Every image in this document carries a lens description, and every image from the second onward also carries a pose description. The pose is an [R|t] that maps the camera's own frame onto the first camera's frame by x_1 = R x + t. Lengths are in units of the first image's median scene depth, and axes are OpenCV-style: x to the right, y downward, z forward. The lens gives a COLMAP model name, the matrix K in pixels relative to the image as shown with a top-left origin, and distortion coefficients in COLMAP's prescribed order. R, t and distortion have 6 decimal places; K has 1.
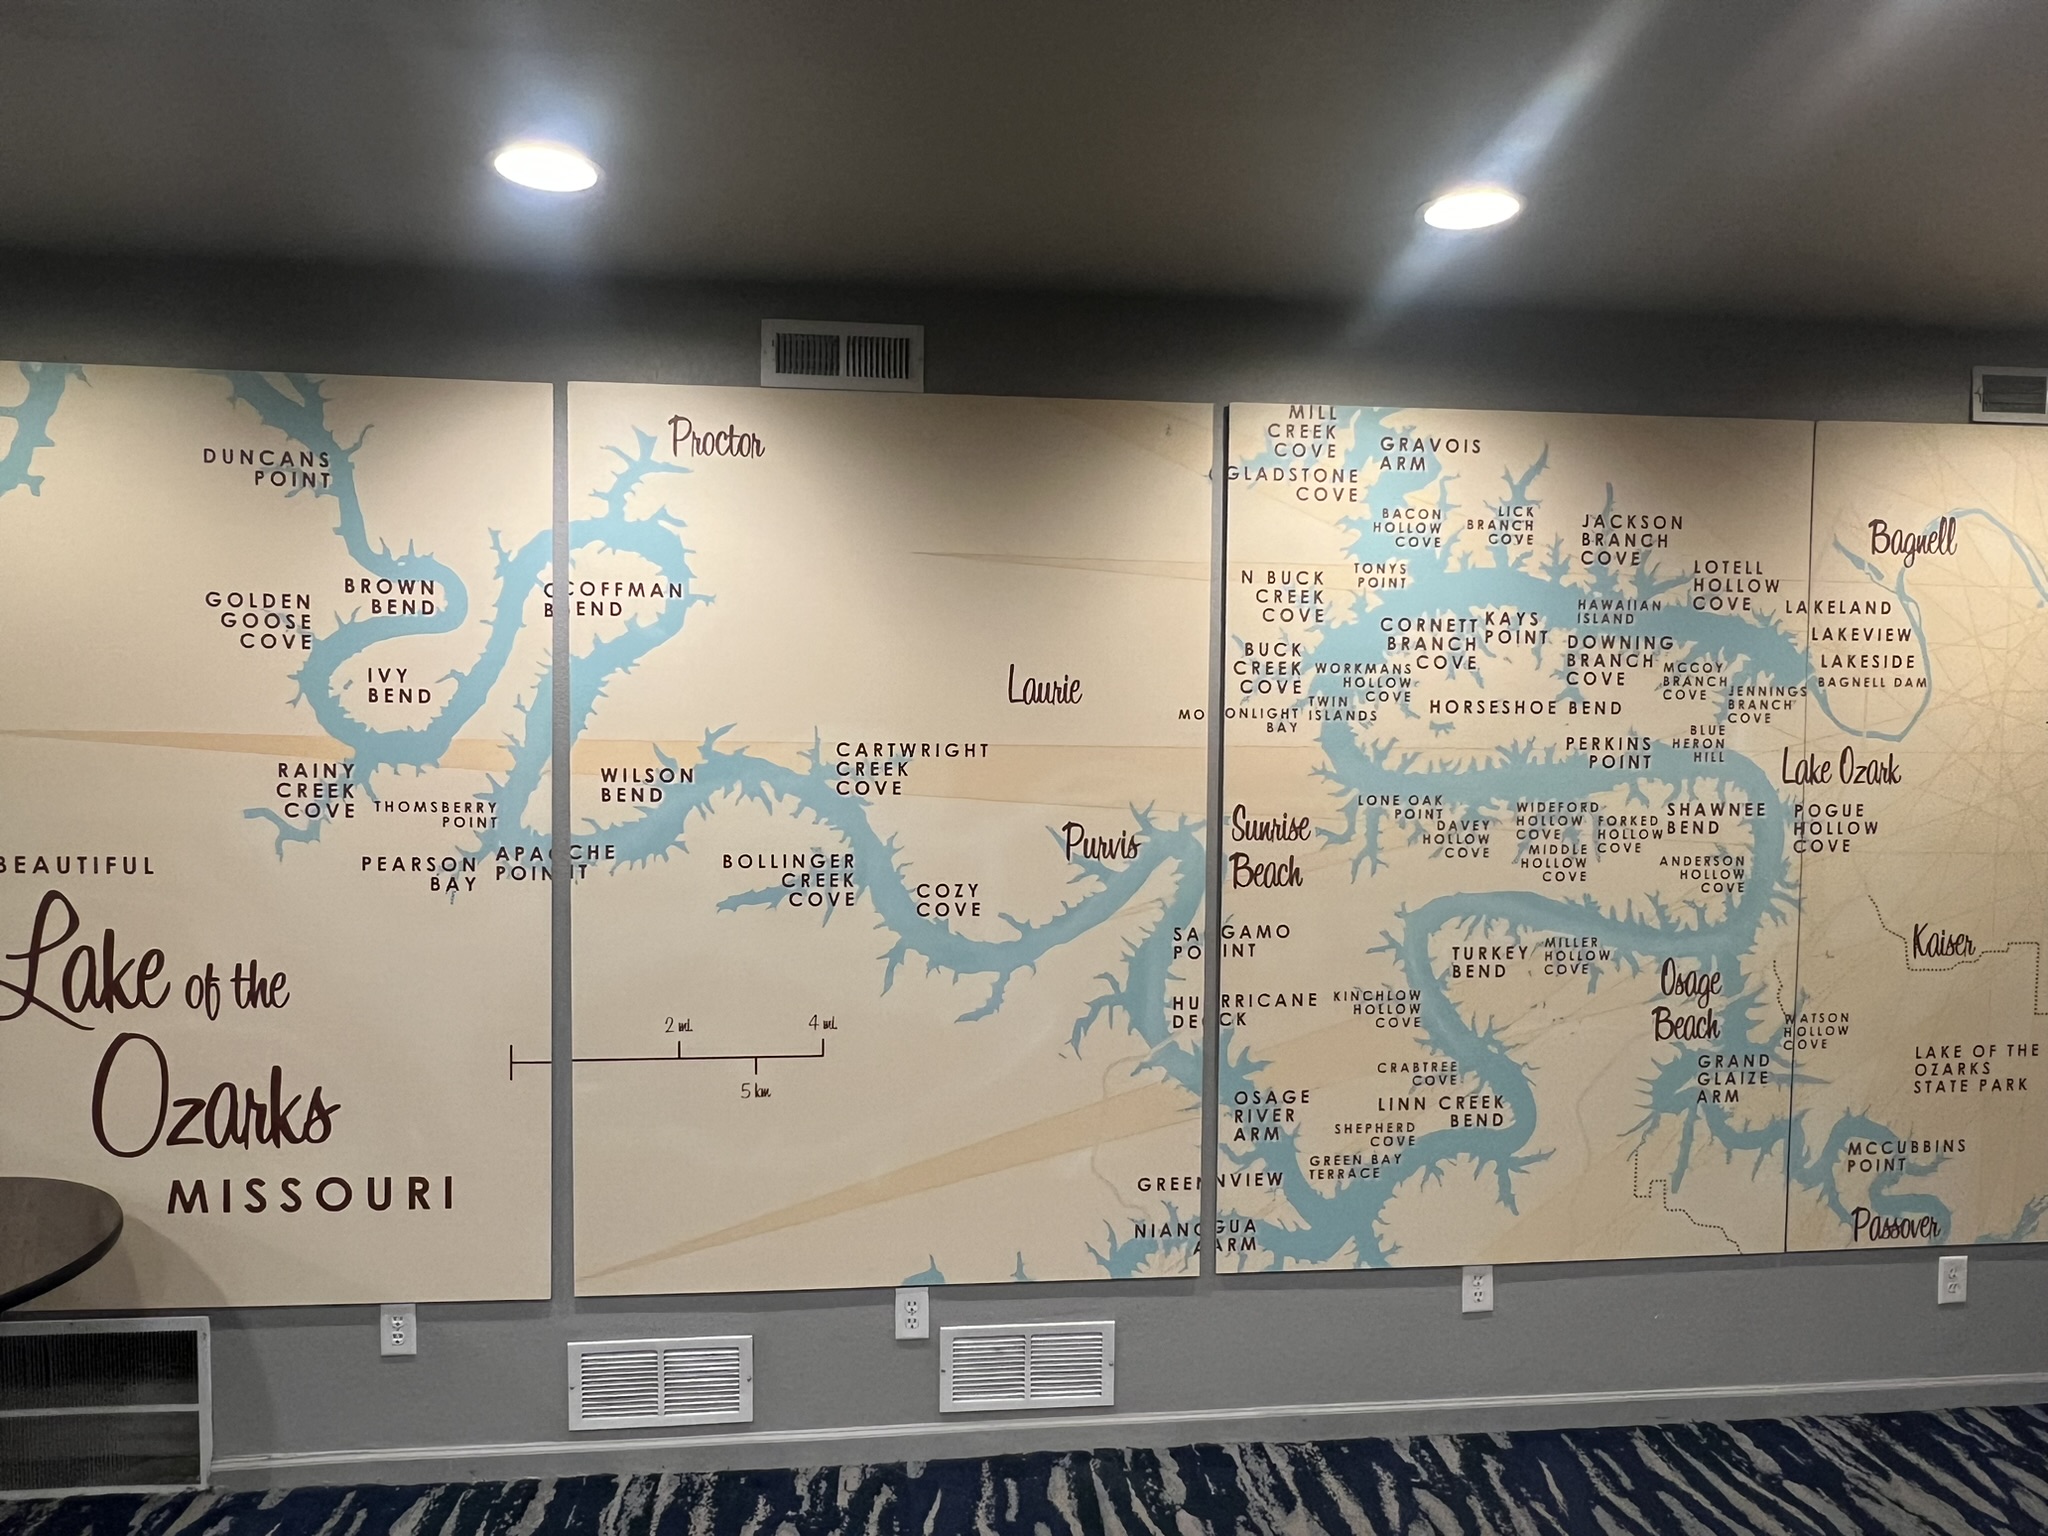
lens RADIAL K [[1325.6, 0, 1024.8], [0, 1325.6, 770.1], [0, 0, 1]] dist [-0.001846, 0.000165]
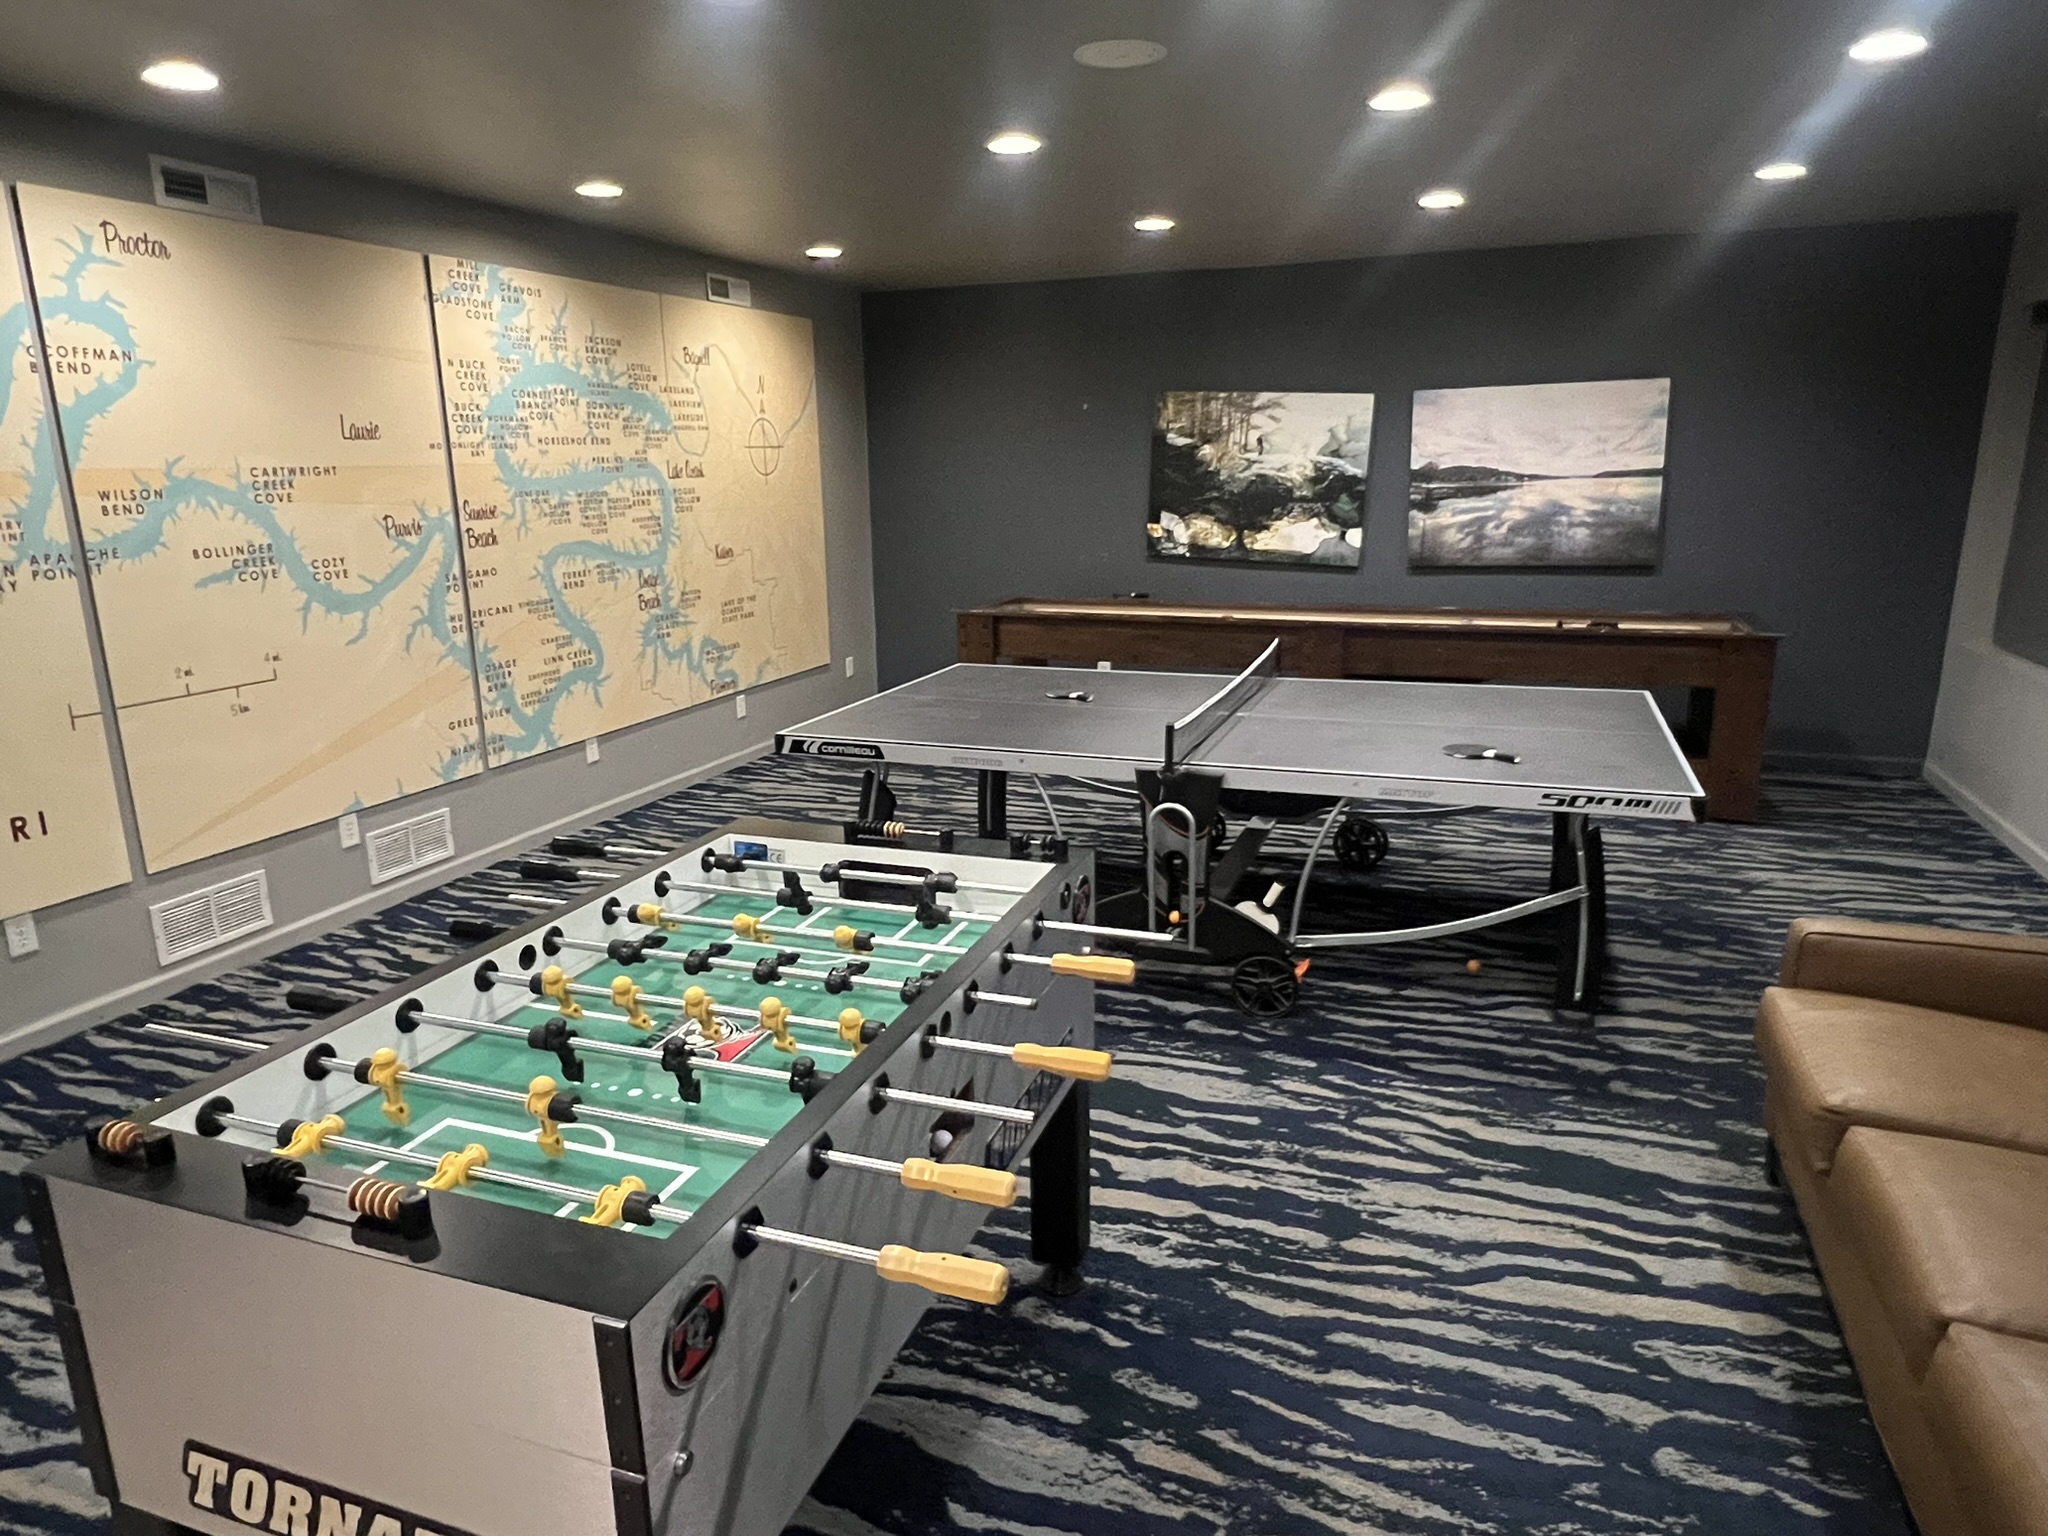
lens RADIAL K [[1269.7, 0, 1028.2], [0, 1269.7, 767.2], [0, 0, 1]] dist [-0.006450, 0.000339]
pose [[0.449357, -0.227143, 0.863993, -1.021473], [0.054666, 0.972315, 0.227189, 0.029999], [-0.891678, -0.054858, 0.449334, -0.421096]]
